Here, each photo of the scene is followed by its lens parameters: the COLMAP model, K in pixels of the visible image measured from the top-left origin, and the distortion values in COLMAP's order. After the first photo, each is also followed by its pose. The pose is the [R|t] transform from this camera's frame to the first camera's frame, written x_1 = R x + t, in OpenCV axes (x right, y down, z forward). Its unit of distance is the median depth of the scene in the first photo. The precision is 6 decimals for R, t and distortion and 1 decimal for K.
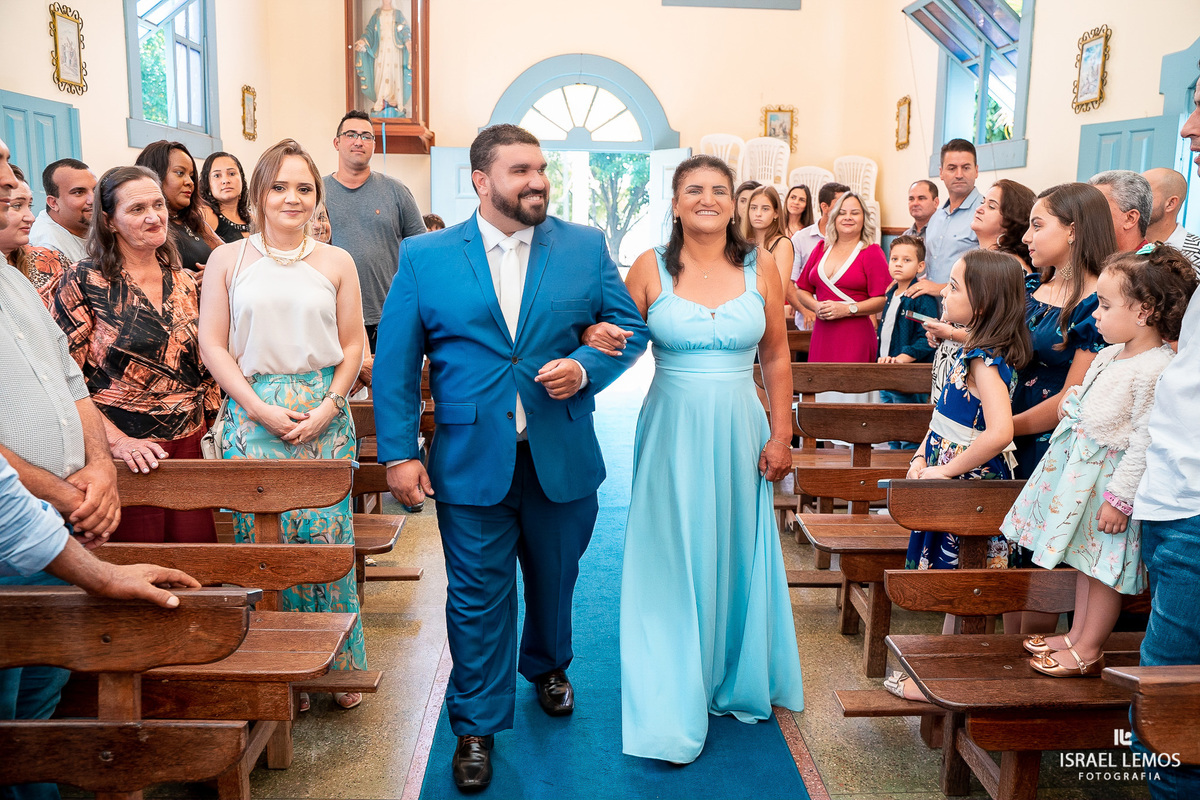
lens RADIAL K [[981.3, 0, 597.6], [0, 981.3, 393.2], [0, 0, 1]] dist [-0.103316, 0.068916]
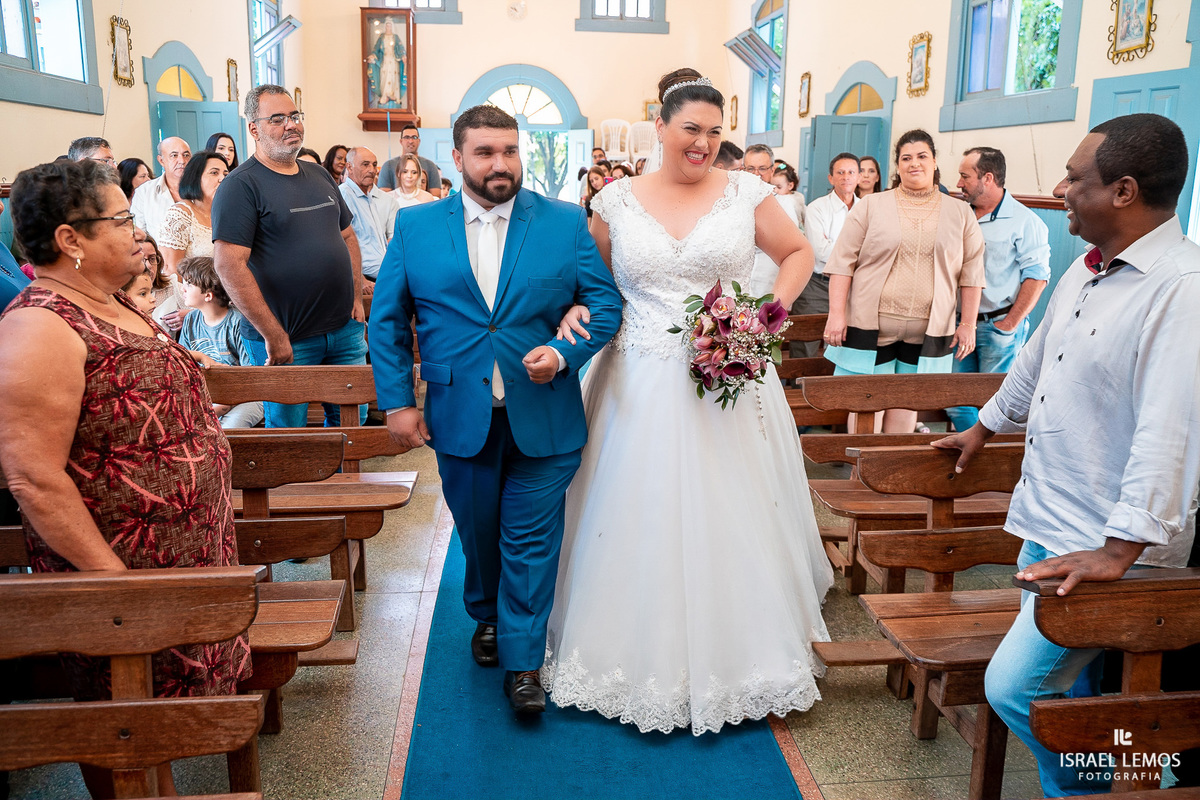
lens RADIAL K [[981.3, 0, 570.0], [0, 981.3, 415.7], [0, 0, 1]] dist [-0.103316, 0.068916]
pose [[0.999450, -0.006909, 0.032436, 0.007403], [0.004671, 0.997633, 0.068600, 0.088726], [-0.032833, -0.068411, 0.997117, -0.545225]]
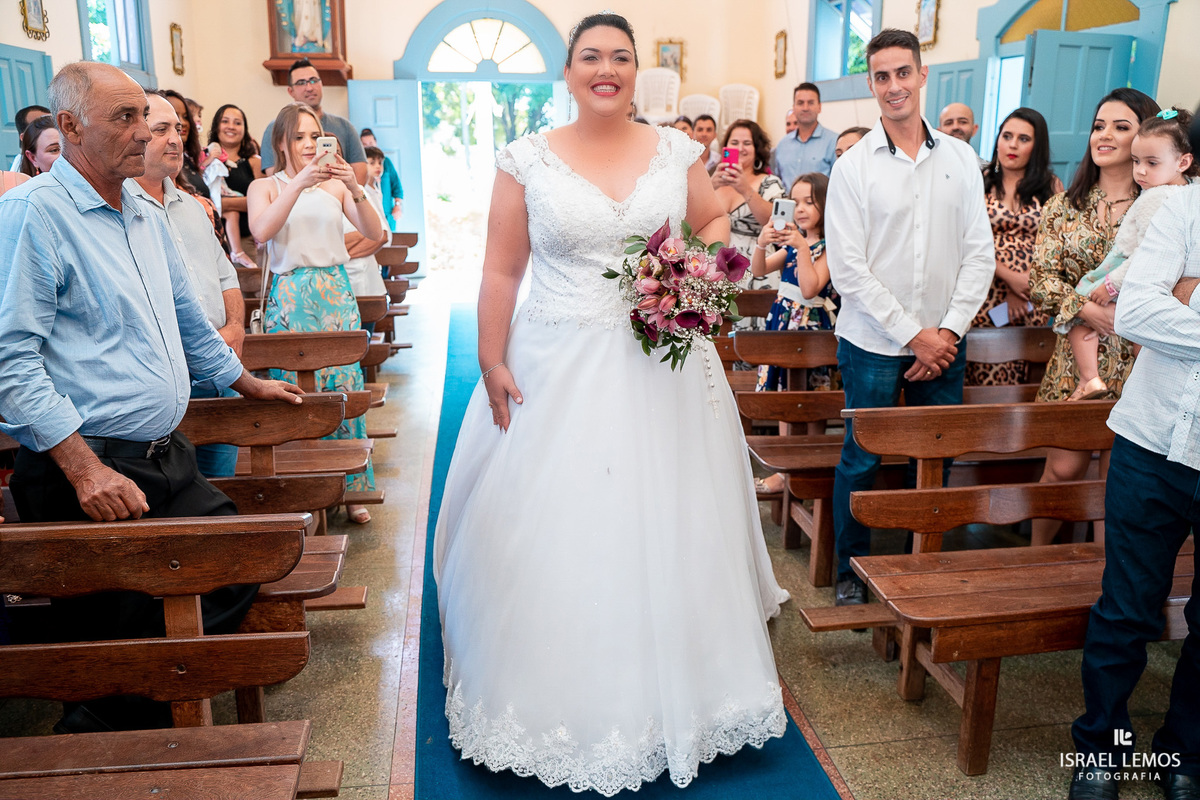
lens RADIAL K [[981.3, 0, 592.9], [0, 981.3, 398.3], [0, 0, 1]] dist [-0.103316, 0.068916]
pose [[0.995047, -0.034437, 0.093255, -0.017039], [0.026507, 0.996030, 0.084983, 0.015271], [-0.095811, -0.082090, 0.992009, -0.123144]]
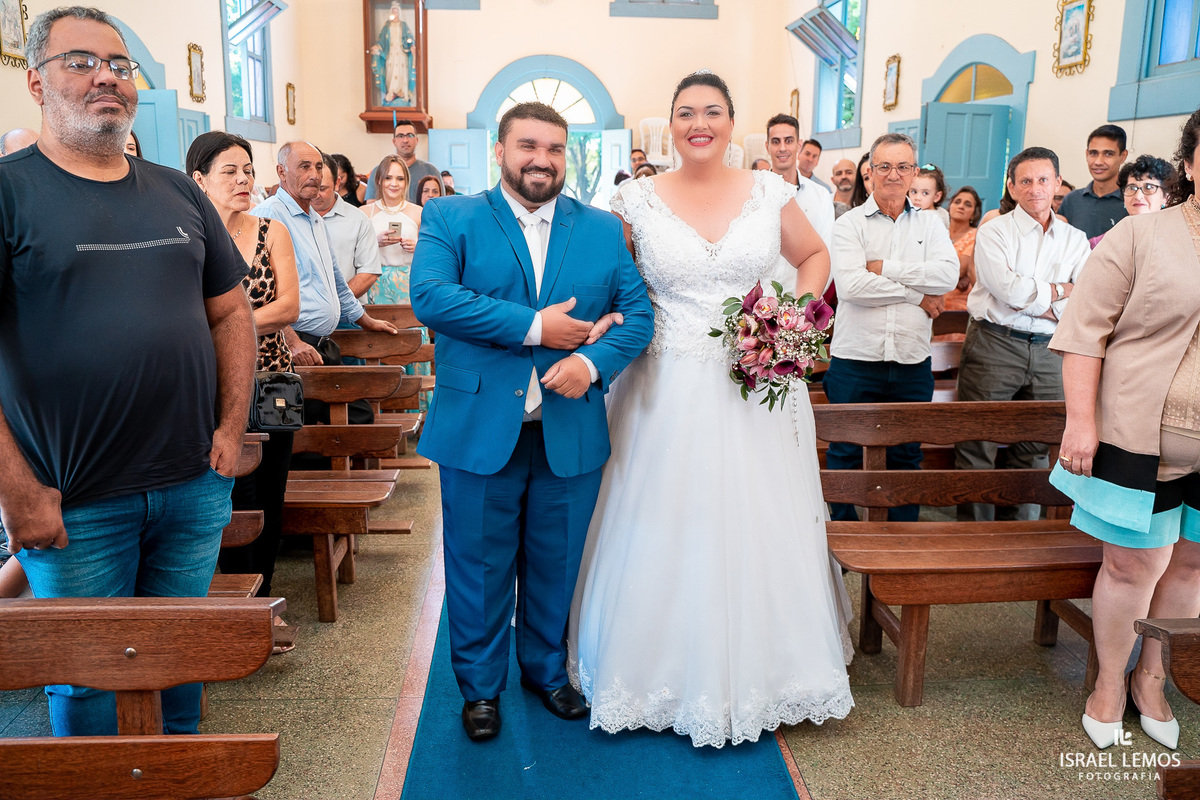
lens RADIAL K [[981.3, 0, 602.1], [0, 981.3, 399.5], [0, 0, 1]] dist [-0.103316, 0.068916]
pose [[0.999463, -0.010745, 0.030942, 0.012646], [0.009308, 0.998887, 0.046241, 0.050898], [-0.031404, -0.045928, 0.998451, -0.330451]]
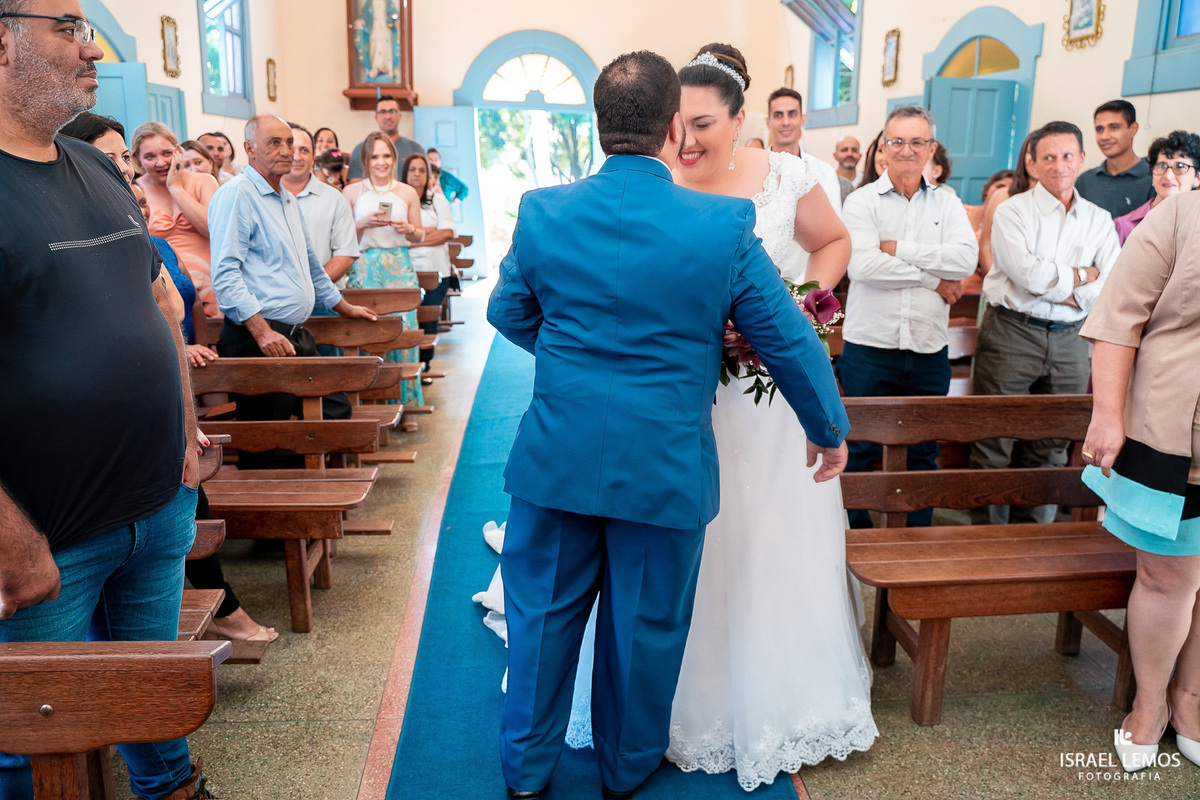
lens RADIAL K [[981.3, 0, 589.6], [0, 981.3, 410.6], [0, 0, 1]] dist [-0.103316, 0.068916]
pose [[0.999501, -0.011870, 0.029259, 0.011758], [0.009604, 0.997031, 0.076403, 0.047704], [-0.030079, -0.076084, 0.996648, -0.300997]]
